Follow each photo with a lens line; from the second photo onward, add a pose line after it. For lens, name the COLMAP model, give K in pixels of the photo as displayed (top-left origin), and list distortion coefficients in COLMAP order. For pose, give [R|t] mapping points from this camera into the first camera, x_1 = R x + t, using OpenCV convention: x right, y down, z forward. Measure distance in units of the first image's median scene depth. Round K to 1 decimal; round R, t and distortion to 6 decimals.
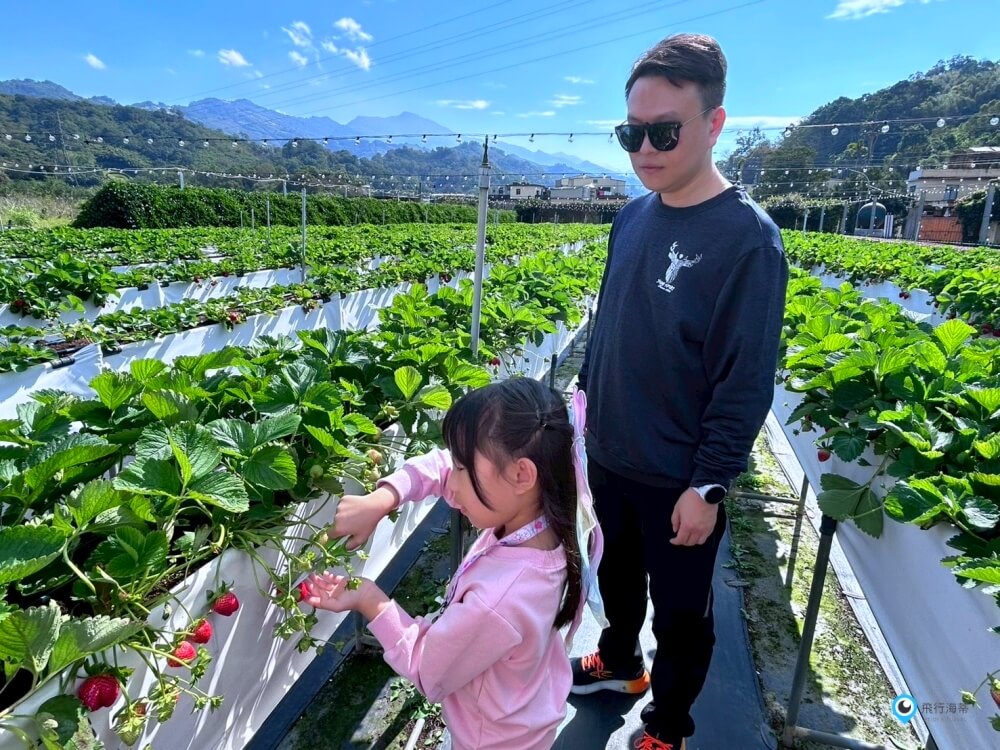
lens RADIAL K [[605.7, 0, 504.1], [0, 605.7, 366.6], [0, 0, 1]] dist [-0.006047, -0.000846]
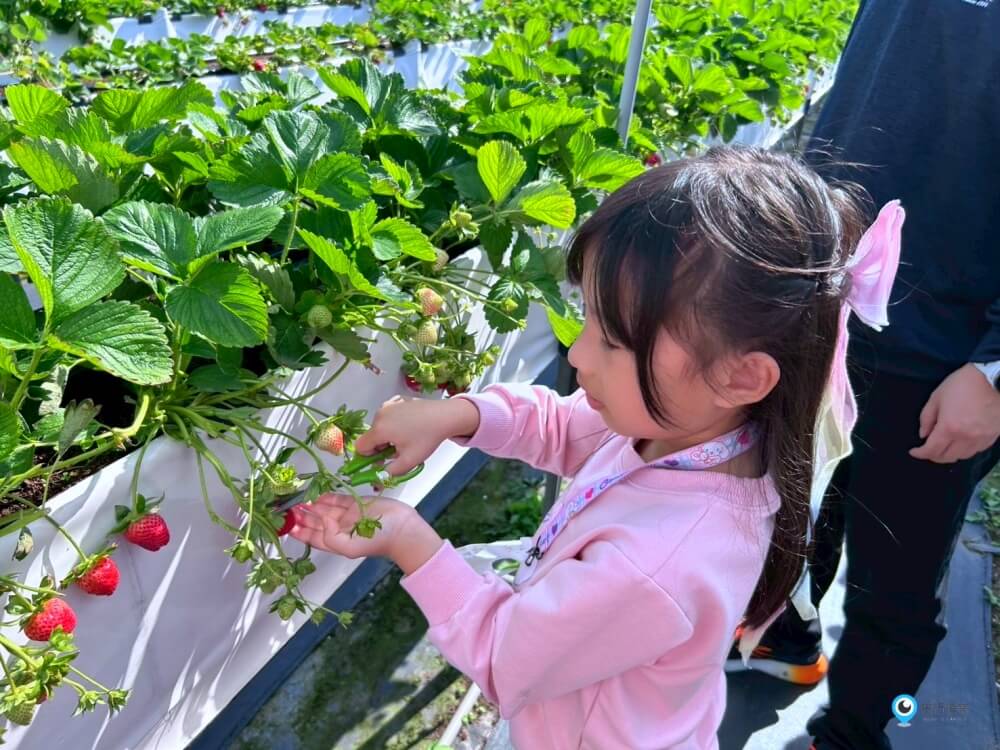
lens RADIAL K [[782.4, 0, 498.6], [0, 782.4, 379.7], [0, 0, 1]] dist [0.050873, -0.060120]
pose [[0.980527, 0.118002, -0.156982, -0.025025], [-0.076874, 0.966188, 0.246112, 0.031306], [0.180716, -0.229252, 0.956444, 0.266193]]
